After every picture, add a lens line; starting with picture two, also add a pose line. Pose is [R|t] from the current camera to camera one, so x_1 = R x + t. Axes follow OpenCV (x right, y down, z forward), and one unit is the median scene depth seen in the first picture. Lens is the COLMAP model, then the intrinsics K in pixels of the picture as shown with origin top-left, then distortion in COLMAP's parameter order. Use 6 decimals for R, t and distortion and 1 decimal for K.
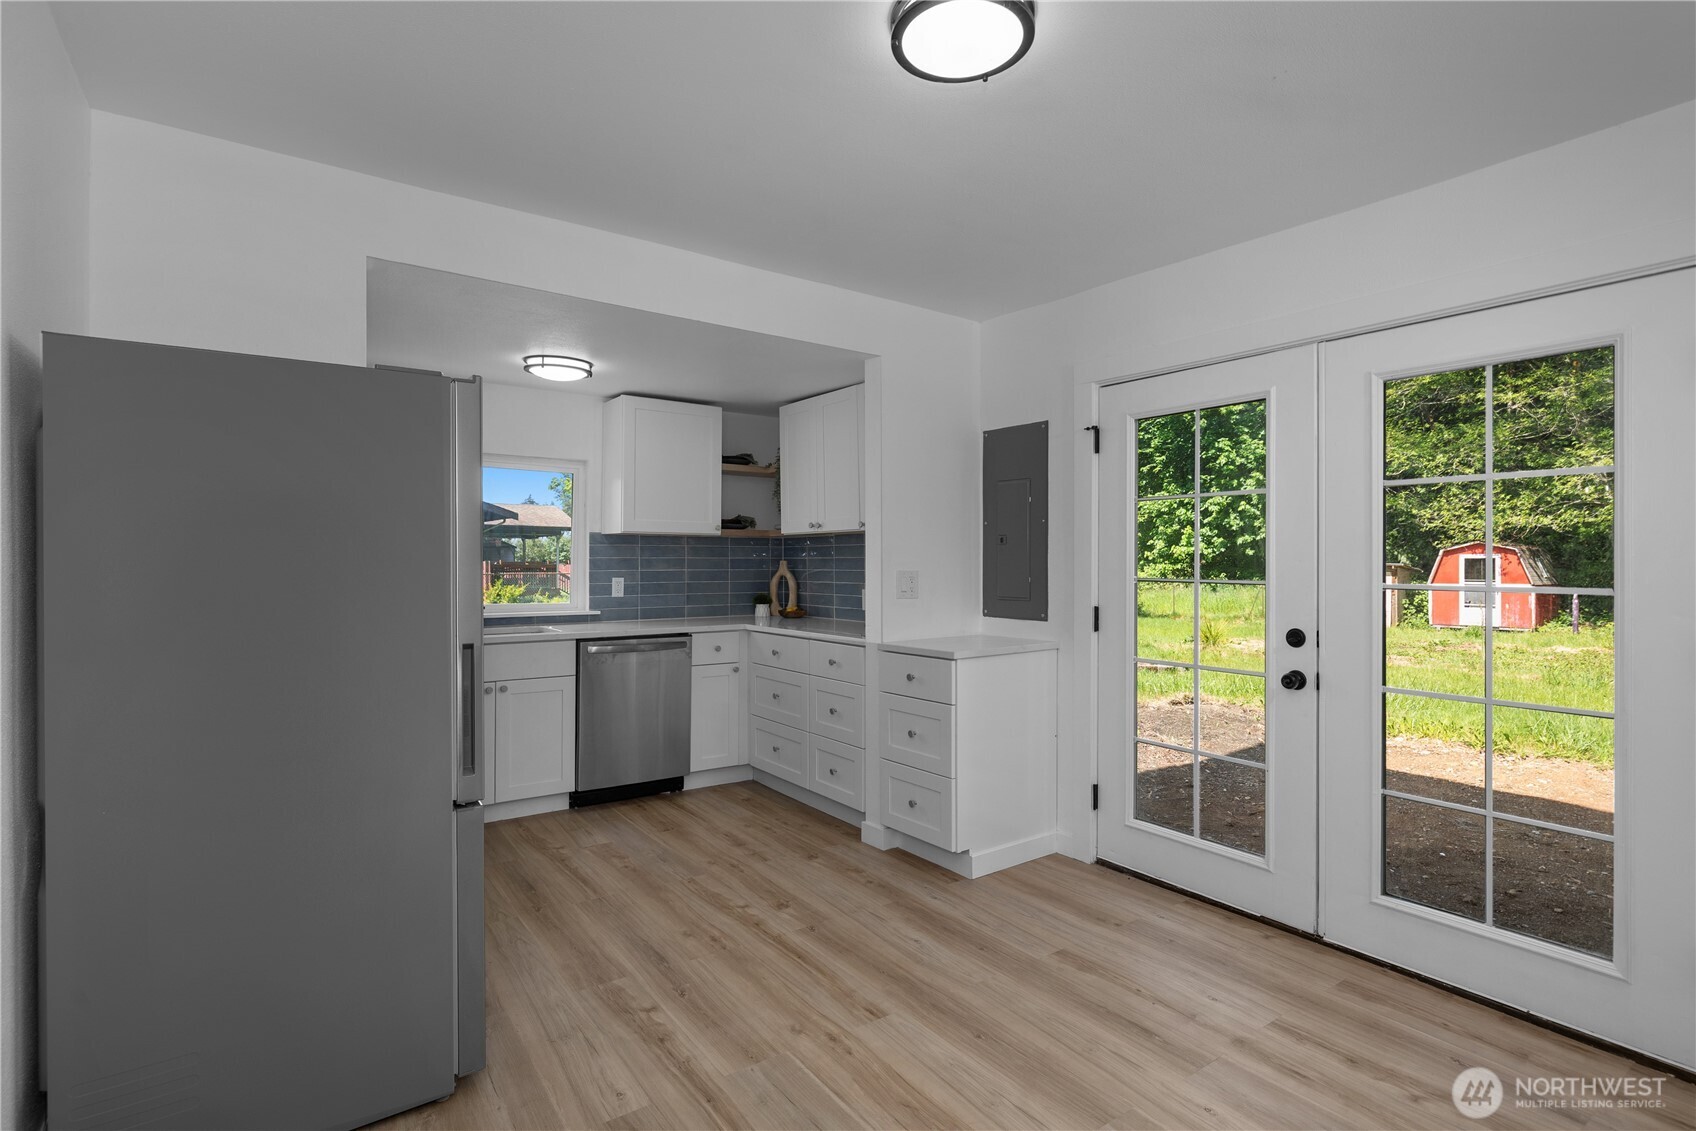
lens RADIAL K [[808.7, 0, 841.6], [0, 808.7, 548.3], [0, 0, 1]] dist [-0.011859, 0.001903]
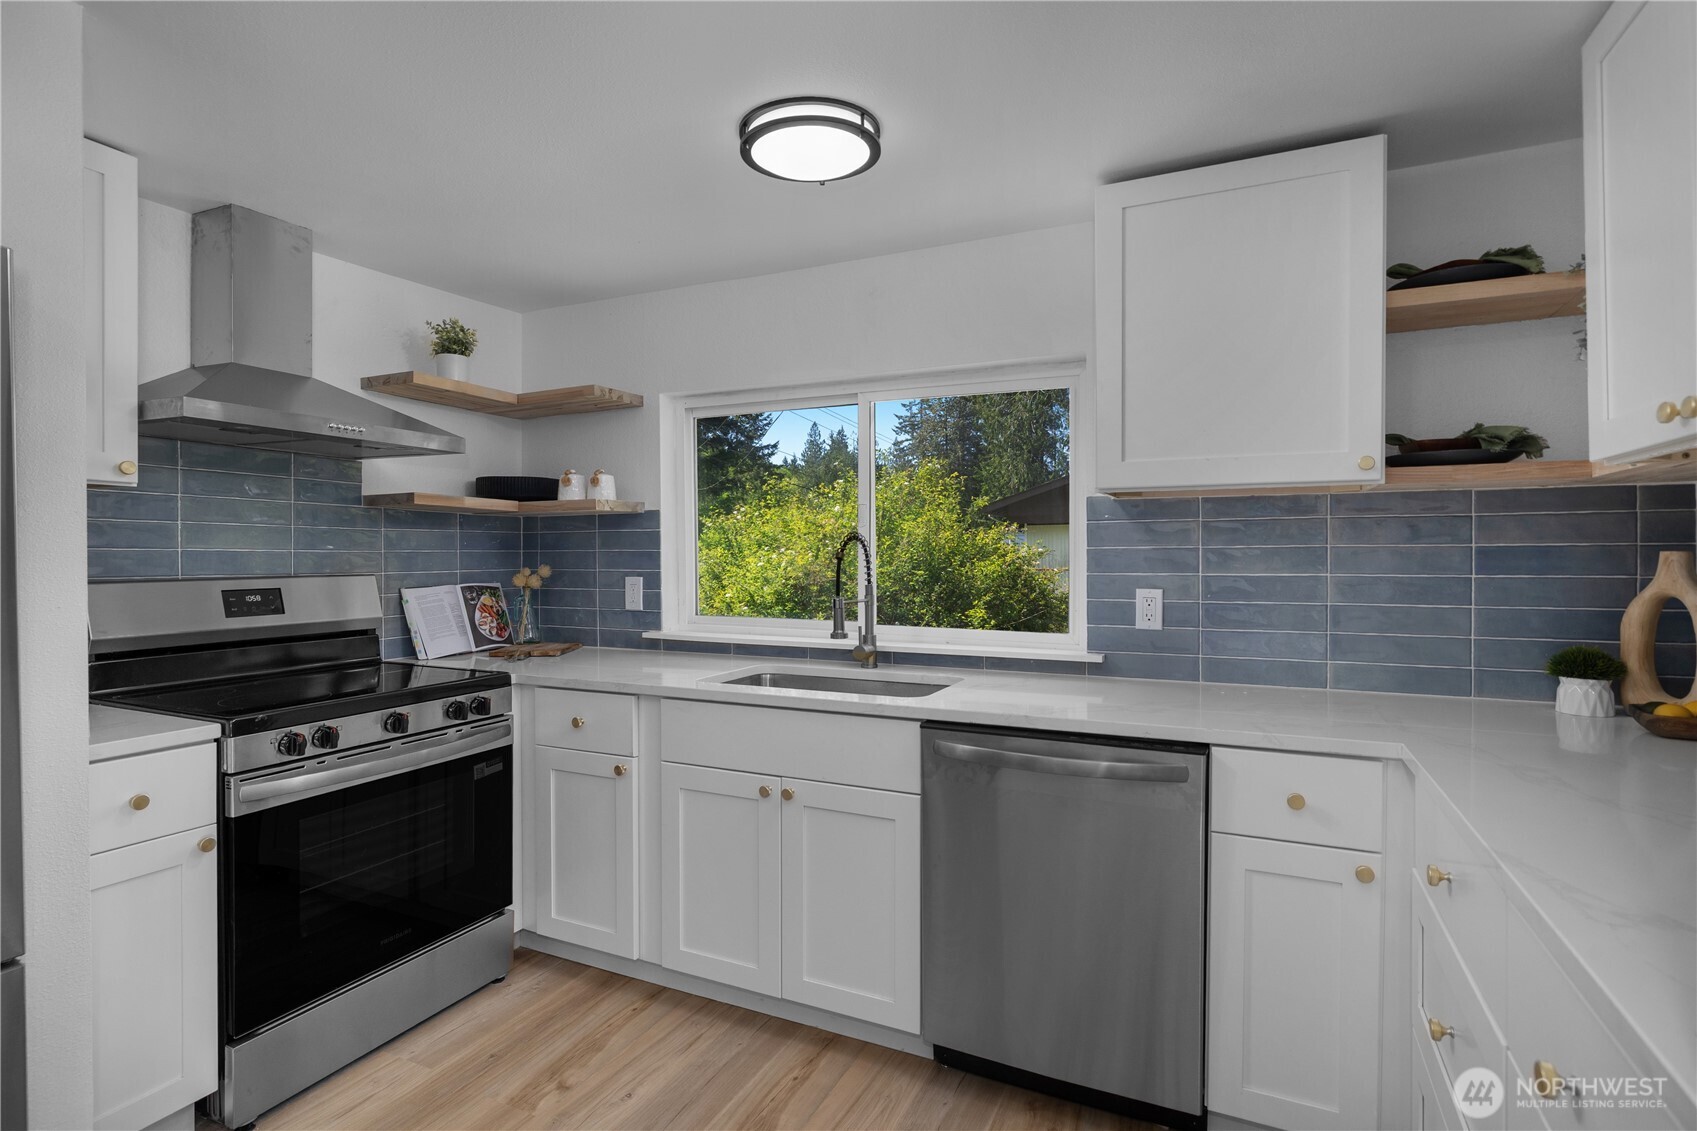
lens RADIAL K [[809.2, 0, 857.0], [0, 809.2, 550.6], [0, 0, 1]] dist [-0.011859, 0.001903]
pose [[0.460916, -0.004445, -0.887433, 0.086972], [0.014961, 0.999884, 0.002762, 0.013368], [0.887318, -0.014550, 0.460929, 0.825125]]
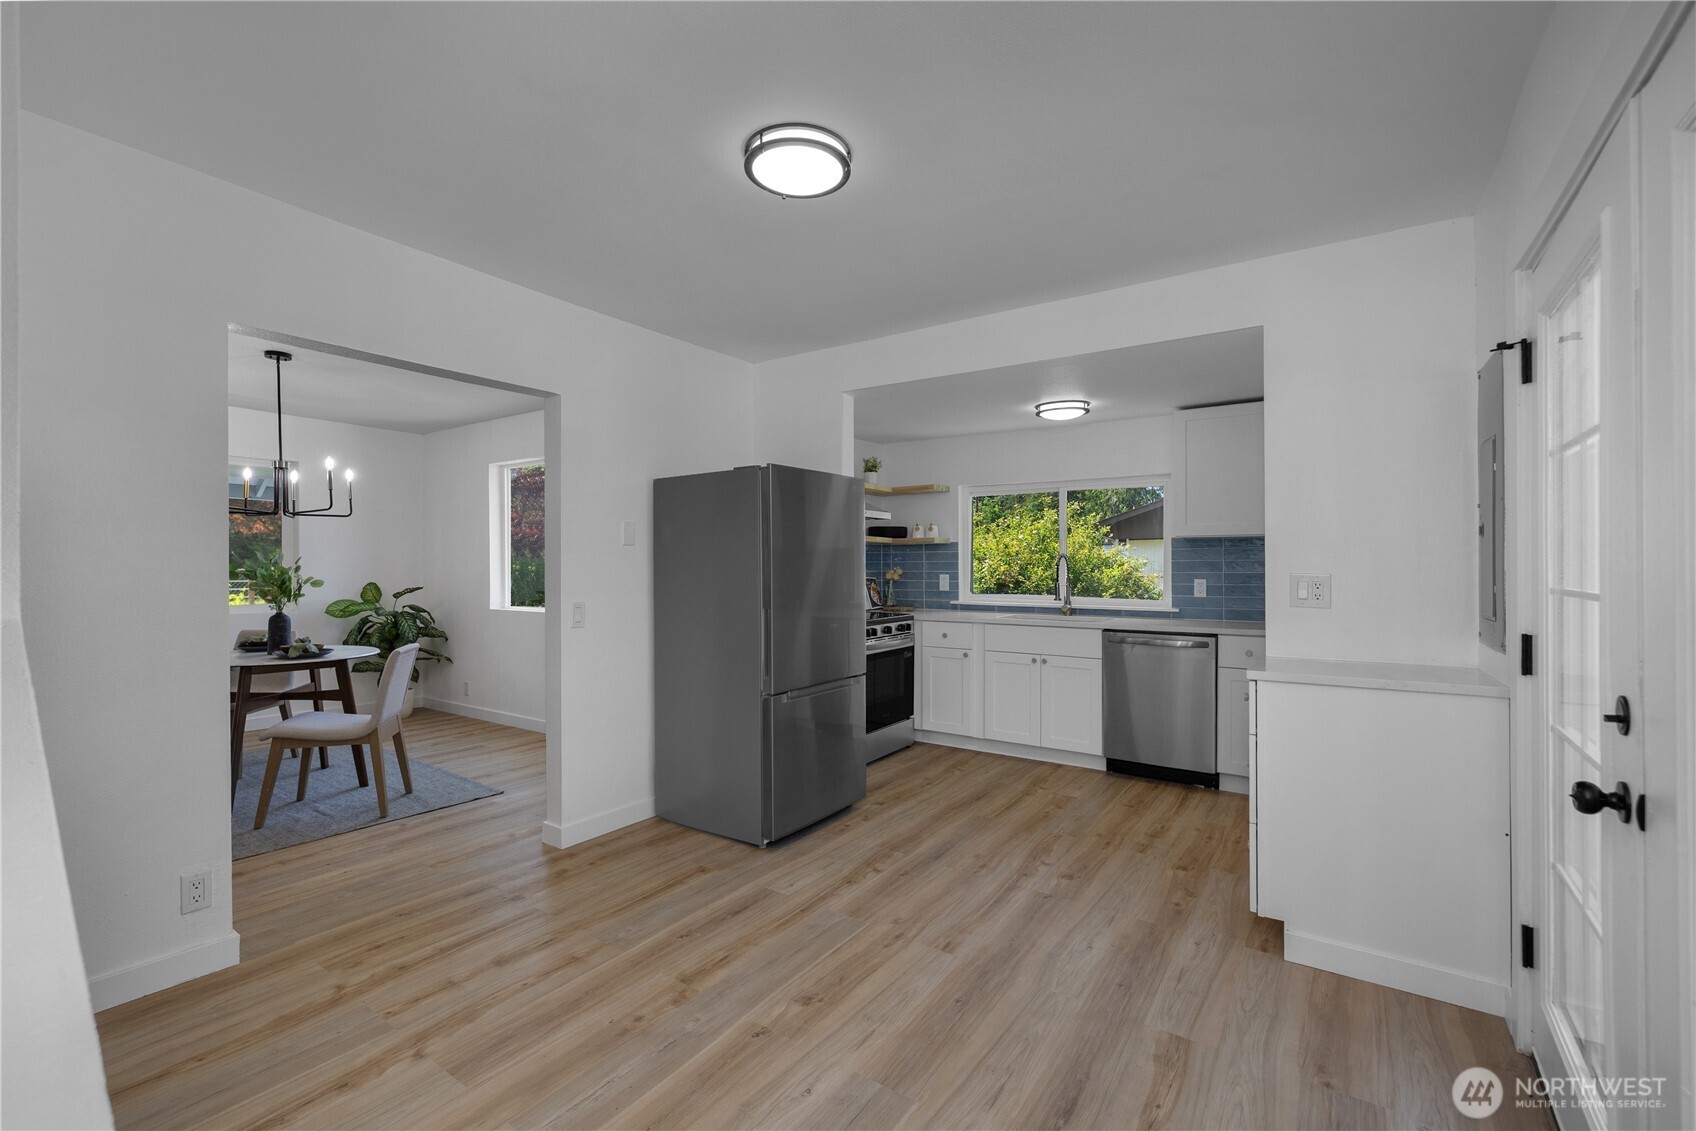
lens RADIAL K [[745.5, 0, 874.9], [0, 745.5, 564.5], [0, 0, 1]] dist [-0.002330, 0.000422]
pose [[0.356055, 0.000065, -0.934465, 0.638991], [0.014669, 0.999876, 0.005659, 0.007551], [0.934350, -0.015722, 0.356010, 0.329057]]
